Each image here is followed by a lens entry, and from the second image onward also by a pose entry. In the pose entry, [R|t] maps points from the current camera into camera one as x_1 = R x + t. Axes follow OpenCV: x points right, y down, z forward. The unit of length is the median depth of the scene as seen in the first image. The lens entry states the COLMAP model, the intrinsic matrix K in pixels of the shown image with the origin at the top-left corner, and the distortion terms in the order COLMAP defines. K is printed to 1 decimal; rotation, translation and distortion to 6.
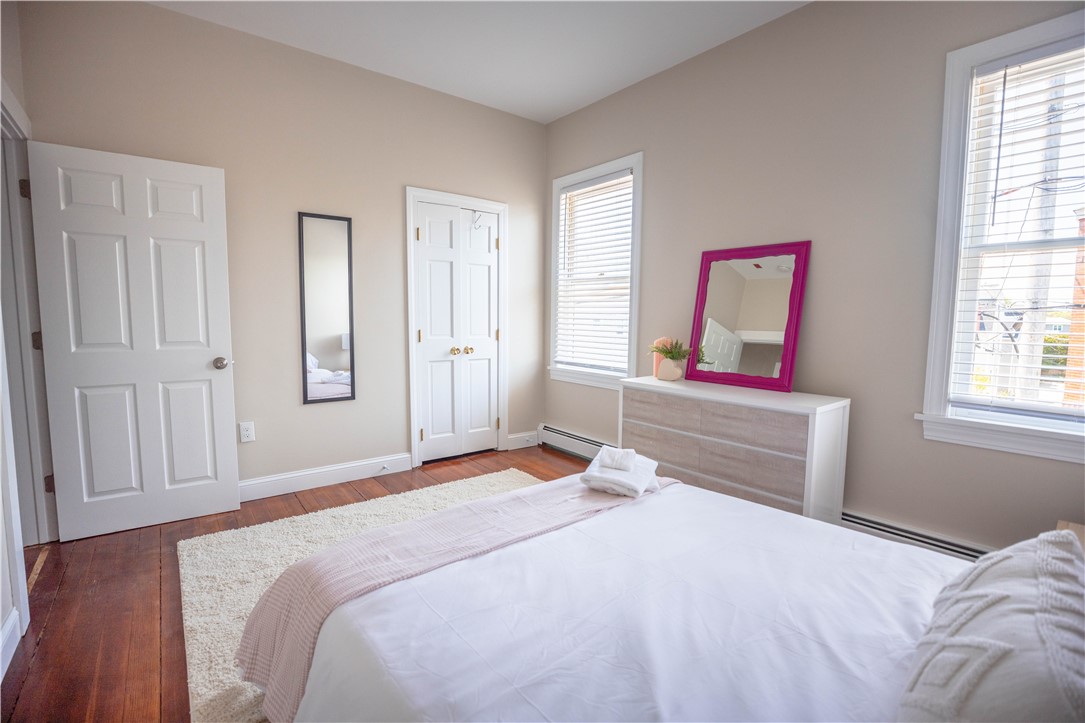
lens RADIAL K [[494.6, 0, 542.5], [0, 494.6, 361.5], [0, 0, 1]] dist [0.003449, 0.000073]
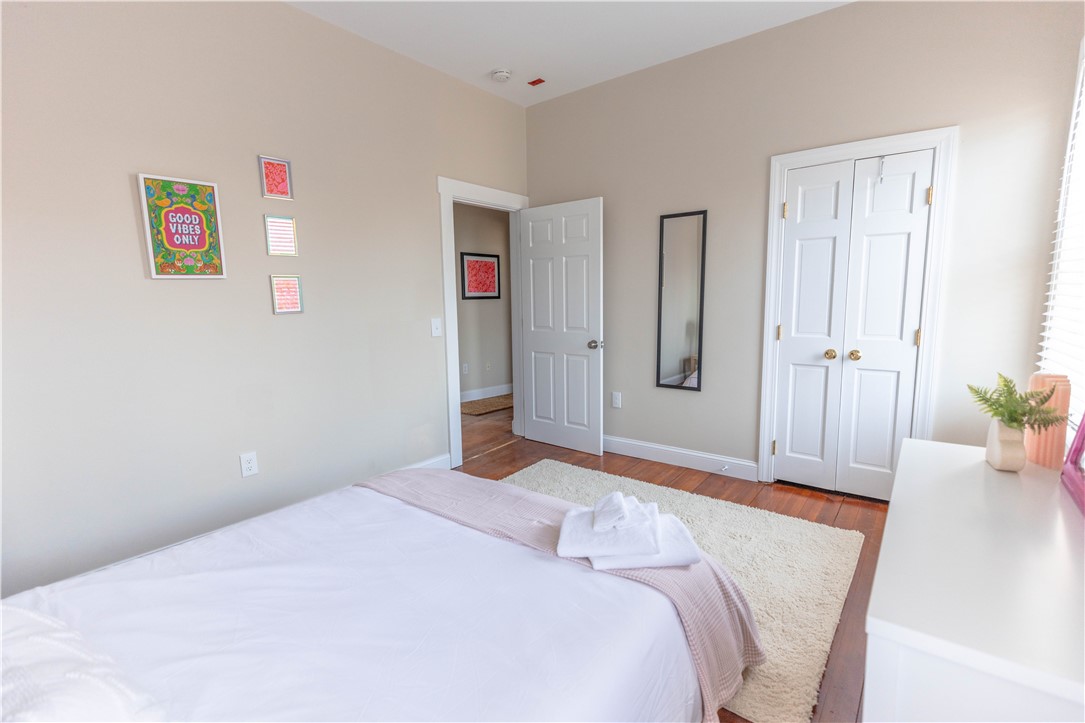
lens RADIAL K [[509.7, 0, 542.5], [0, 509.7, 361.5], [0, 0, 1]] dist [0.001512, 0.000471]
pose [[0.249014, 0.119223, -0.961134, 0.537210], [-0.070544, 0.991991, 0.104774, -0.070461], [0.965927, 0.041711, 0.255430, 0.423164]]
